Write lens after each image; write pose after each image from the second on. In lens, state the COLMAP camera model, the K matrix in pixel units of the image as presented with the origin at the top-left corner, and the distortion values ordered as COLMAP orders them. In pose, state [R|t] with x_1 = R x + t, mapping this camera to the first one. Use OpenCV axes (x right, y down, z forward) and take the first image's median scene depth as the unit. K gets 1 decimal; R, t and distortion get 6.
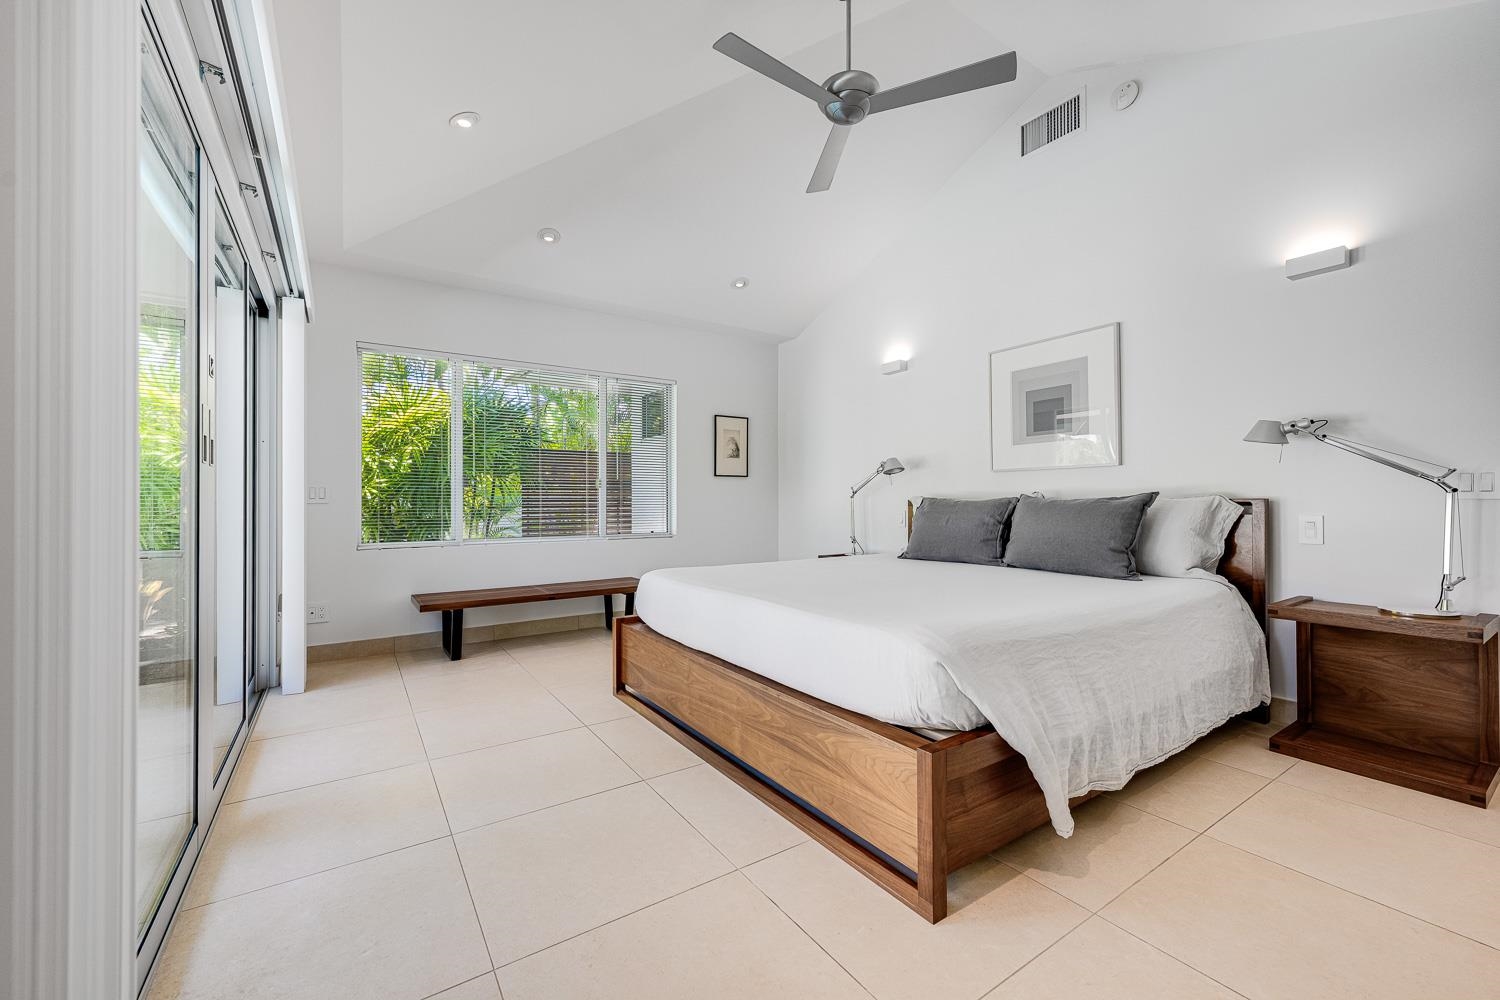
lens RADIAL K [[603.7, 0, 750.3], [0, 603.7, 496.0], [0, 0, 1]] dist [0.002432, 0.000433]
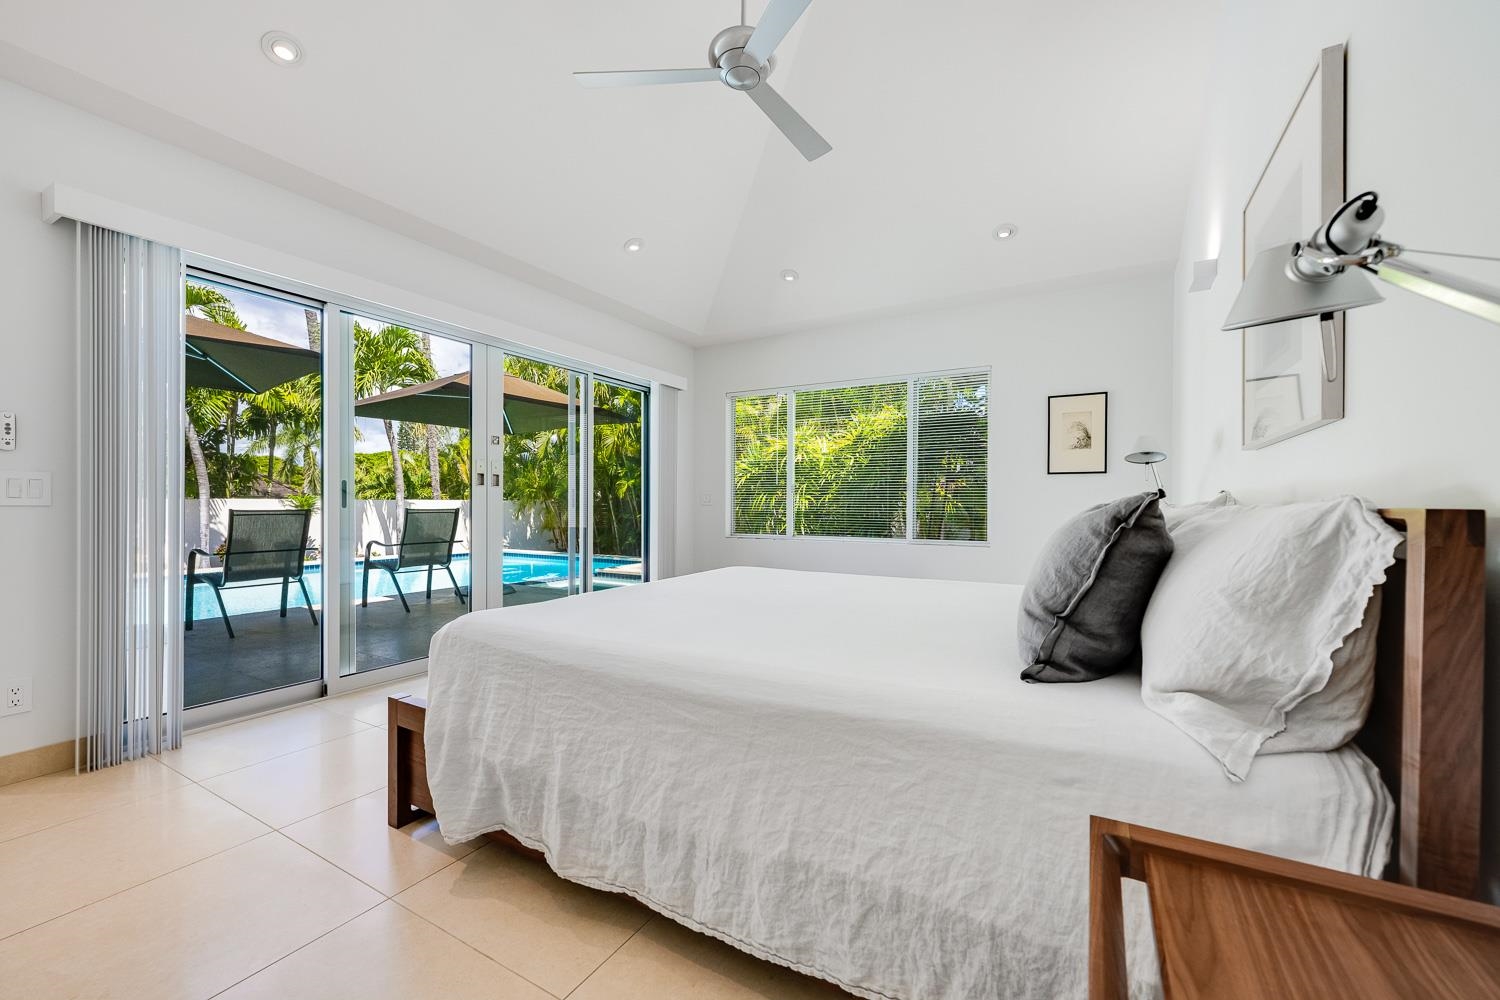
lens RADIAL K [[603.7, 0, 746.7], [0, 603.7, 506.1], [0, 0, 1]] dist [0.002432, 0.000433]
pose [[0.430691, 0.006874, -0.902473, 0.558339], [0.004172, 0.999945, 0.009607, -0.000357], [0.902490, -0.007902, 0.430639, 0.348120]]
